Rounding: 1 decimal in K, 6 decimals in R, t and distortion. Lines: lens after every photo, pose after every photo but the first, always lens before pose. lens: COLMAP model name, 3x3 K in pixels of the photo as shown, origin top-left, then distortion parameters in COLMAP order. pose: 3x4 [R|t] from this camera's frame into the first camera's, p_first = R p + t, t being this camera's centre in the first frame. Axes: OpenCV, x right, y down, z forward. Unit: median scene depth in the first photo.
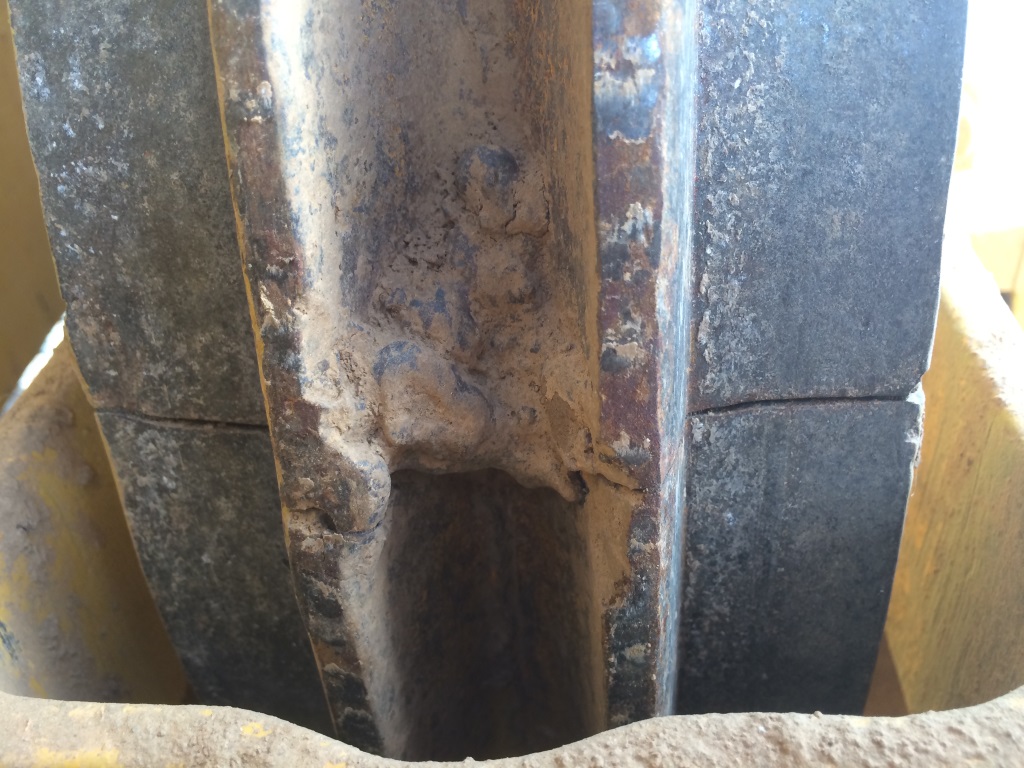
lens RADIAL K [[908.7, 0, 512.0], [0, 908.7, 384.0], [0, 0, 1]] dist [-0.005420, -0.006403]
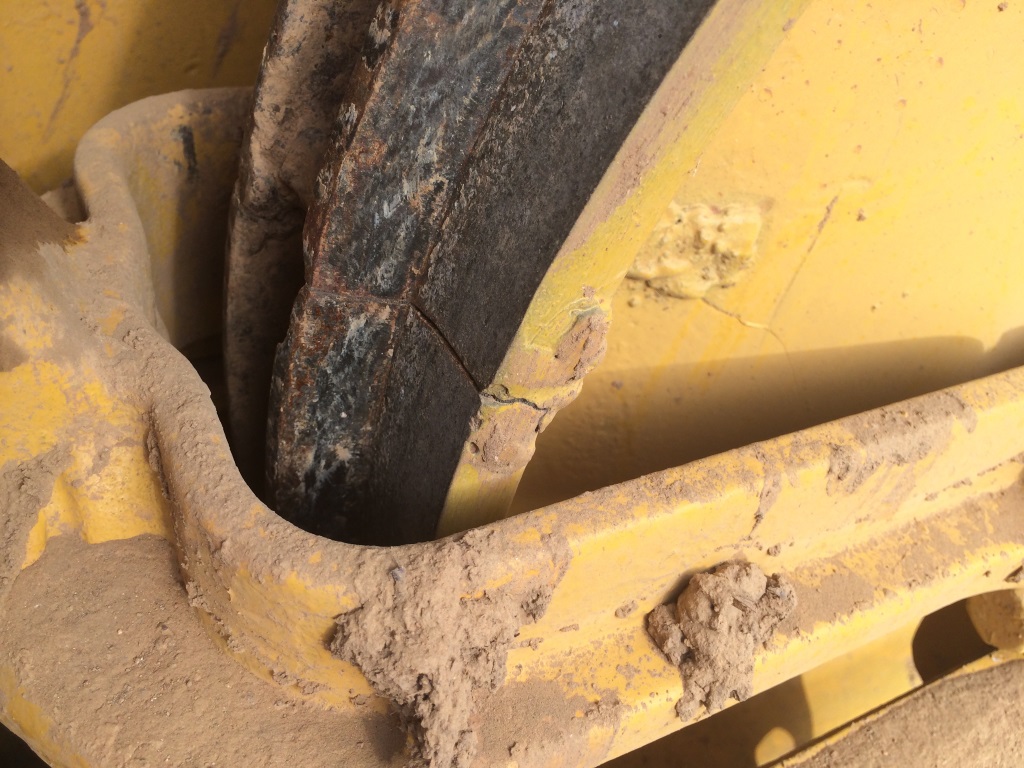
lens RADIAL K [[881.4, 0, 512.0], [0, 881.4, 384.0], [0, 0, 1]] dist [0.001760, -0.010576]
pose [[0.519905, 0.694278, -0.497671, 1.164343], [-0.673580, 0.691497, 0.261003, -0.380259], [0.525346, 0.199524, 0.827164, -0.008388]]
